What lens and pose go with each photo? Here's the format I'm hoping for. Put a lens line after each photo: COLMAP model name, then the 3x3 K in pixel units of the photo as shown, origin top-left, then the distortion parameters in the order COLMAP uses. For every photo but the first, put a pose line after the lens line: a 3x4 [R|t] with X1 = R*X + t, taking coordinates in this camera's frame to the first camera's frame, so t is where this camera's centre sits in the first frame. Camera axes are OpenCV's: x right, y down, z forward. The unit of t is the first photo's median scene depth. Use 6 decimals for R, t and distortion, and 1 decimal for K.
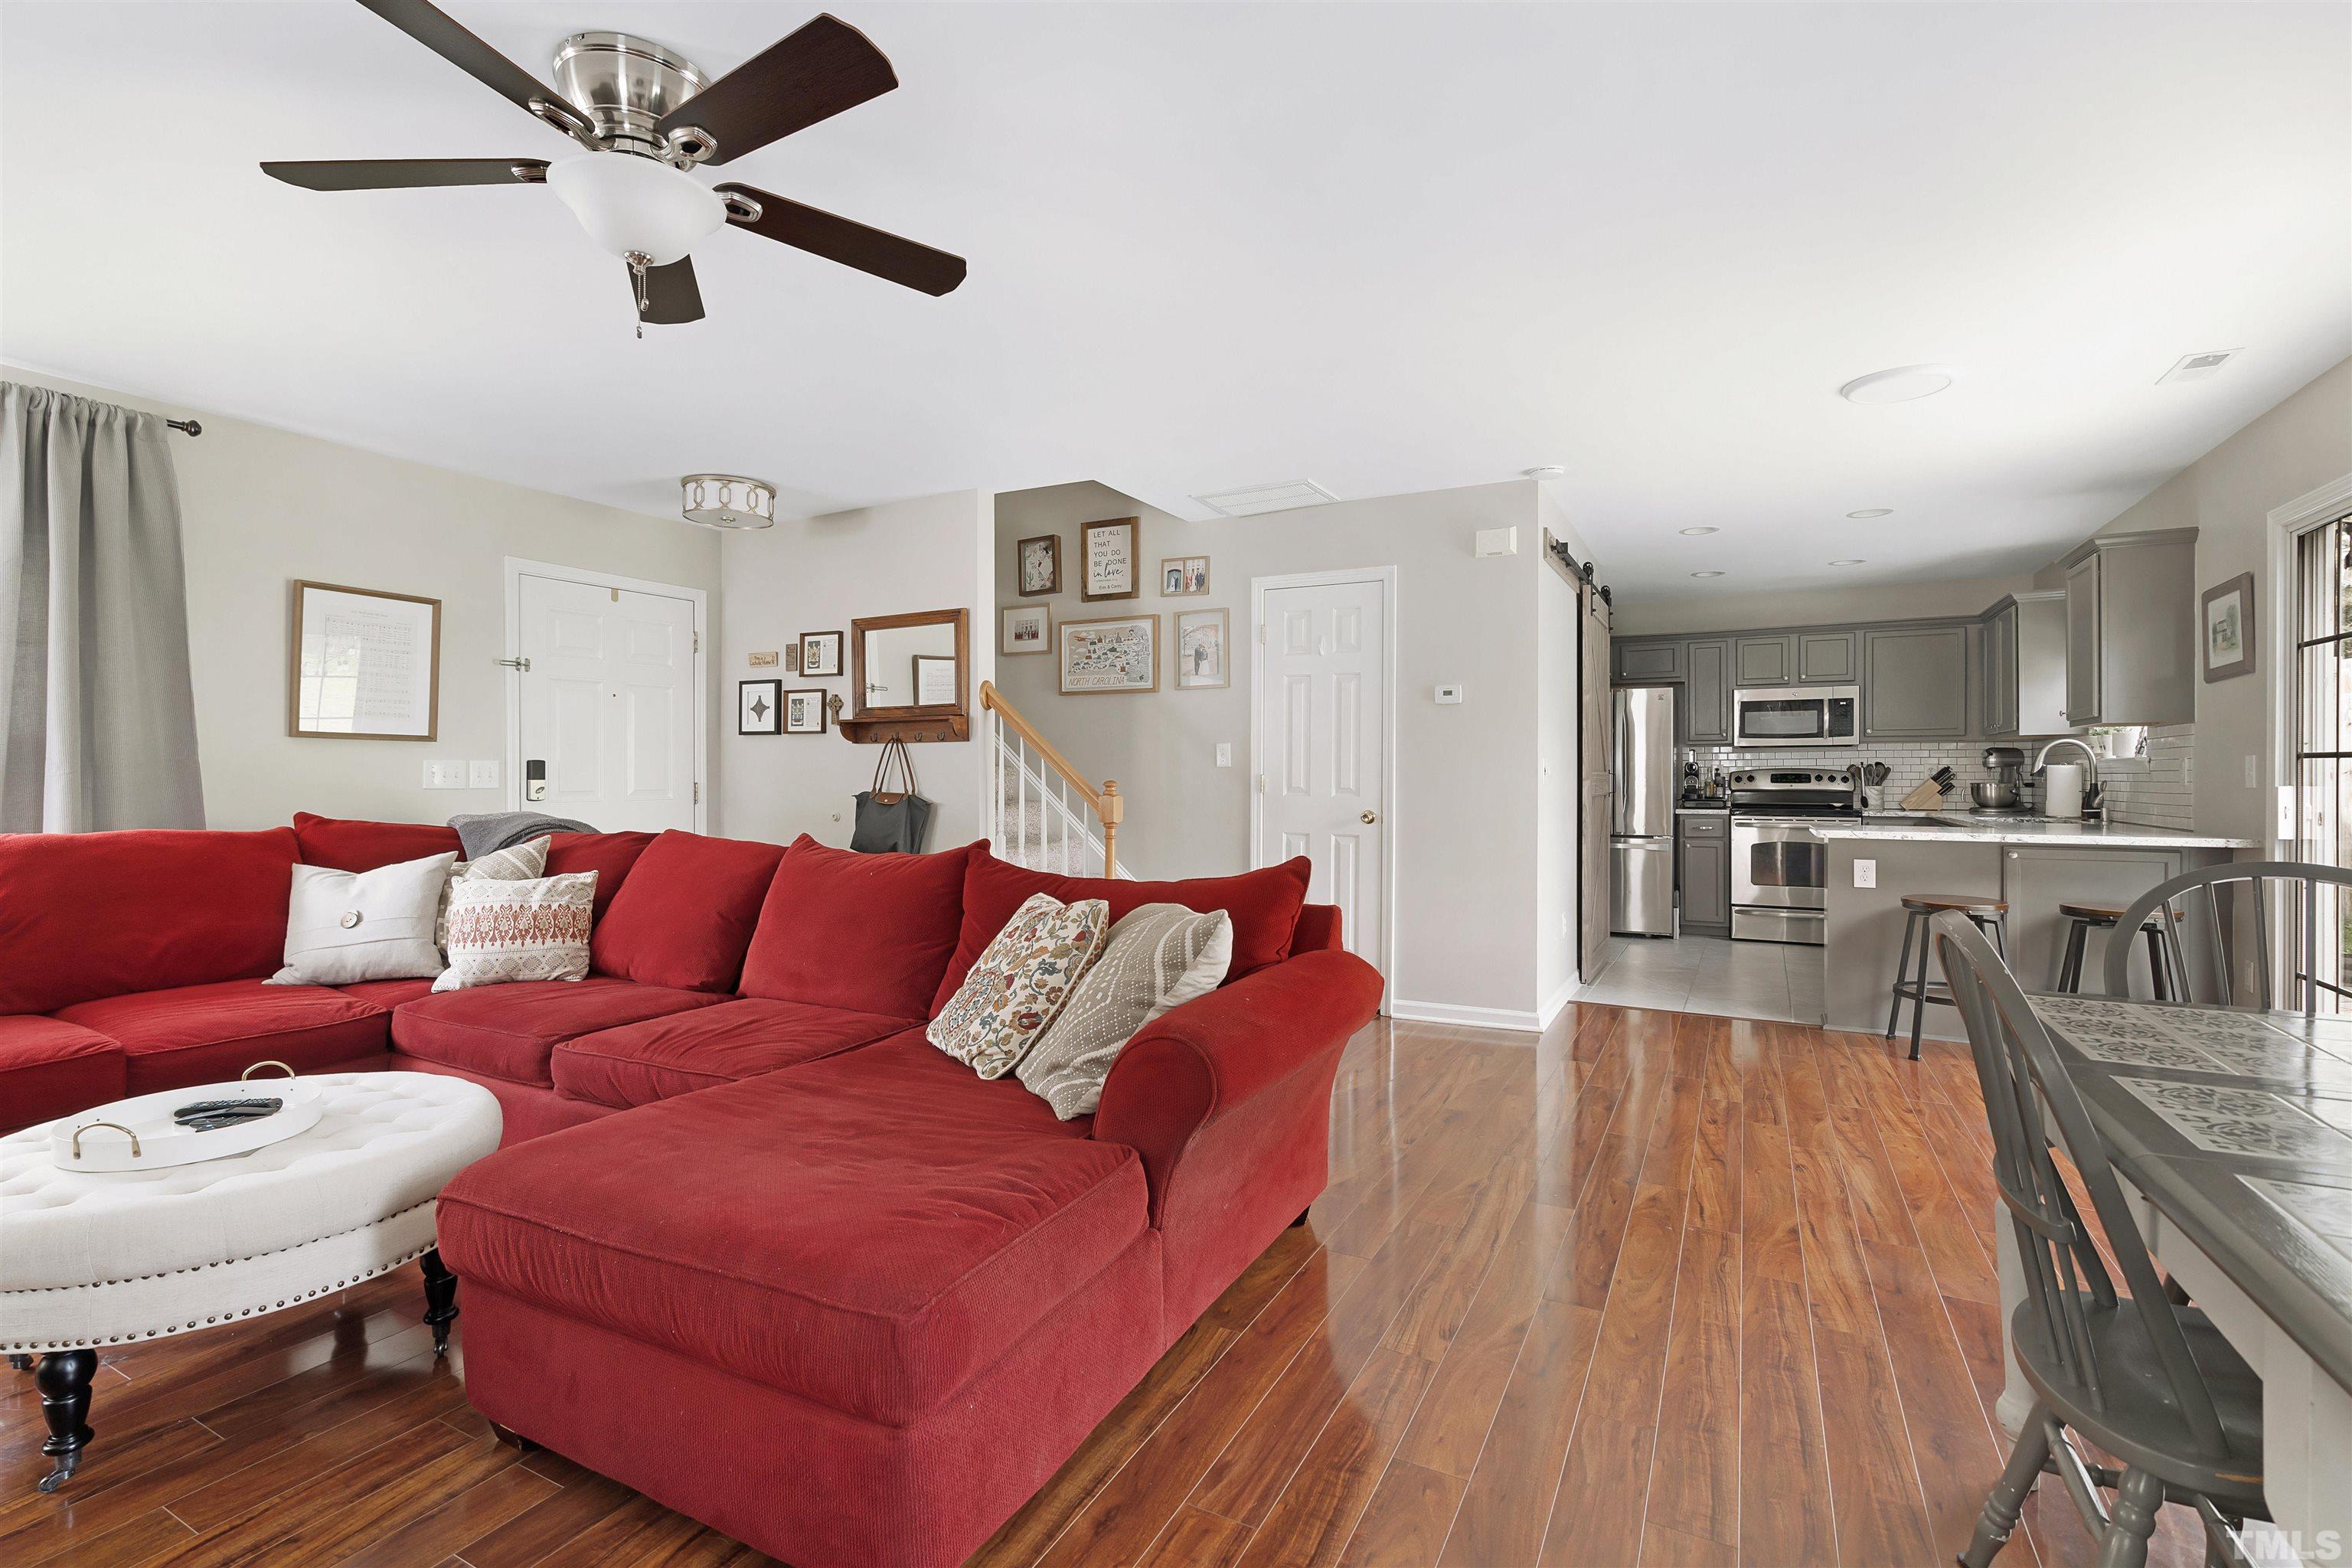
lens RADIAL K [[1073.5, 0, 1176.0], [0, 1073.5, 784.0], [0, 0, 1]] dist [0.005202, -0.000252]
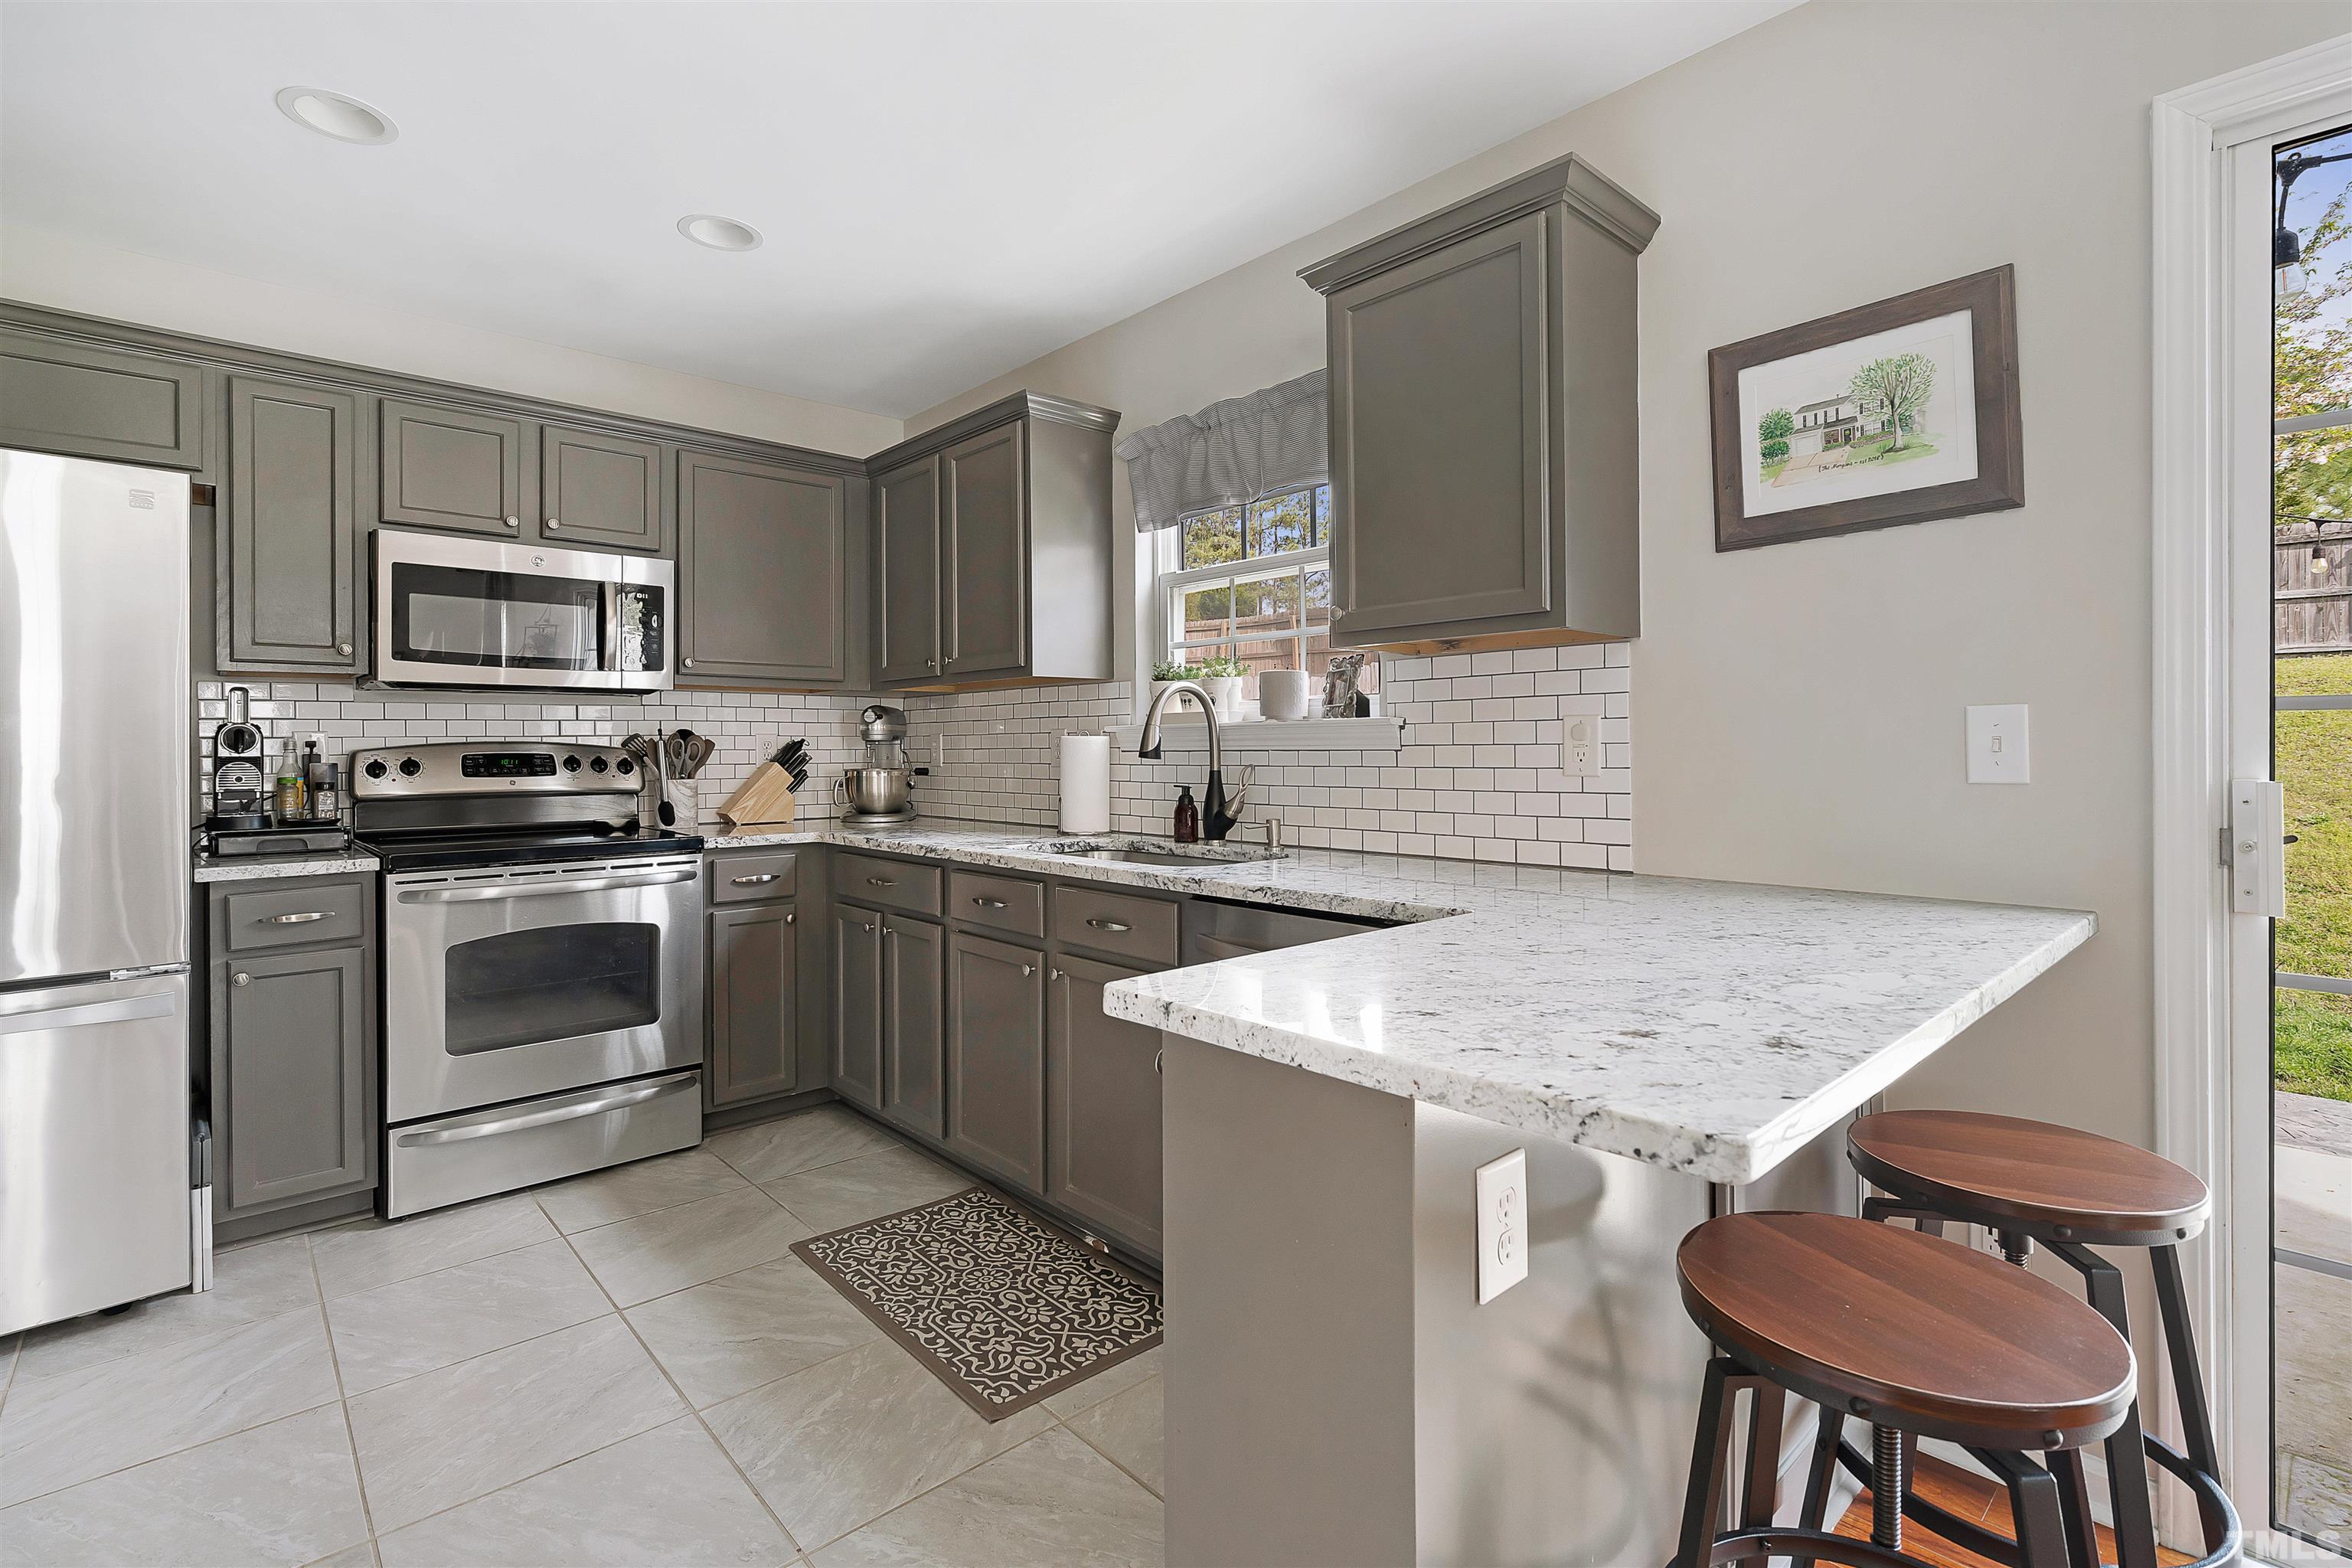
lens RADIAL K [[1060.7, 0, 1201.4], [0, 1060.7, 779.8], [0, 0, 1]] dist [-0.010543, 0.000340]
pose [[0.318327, -0.025943, 0.947626, 0.349300], [0.012465, 0.999654, 0.023180, -0.007665], [-0.947899, 0.004434, 0.318540, 0.805373]]
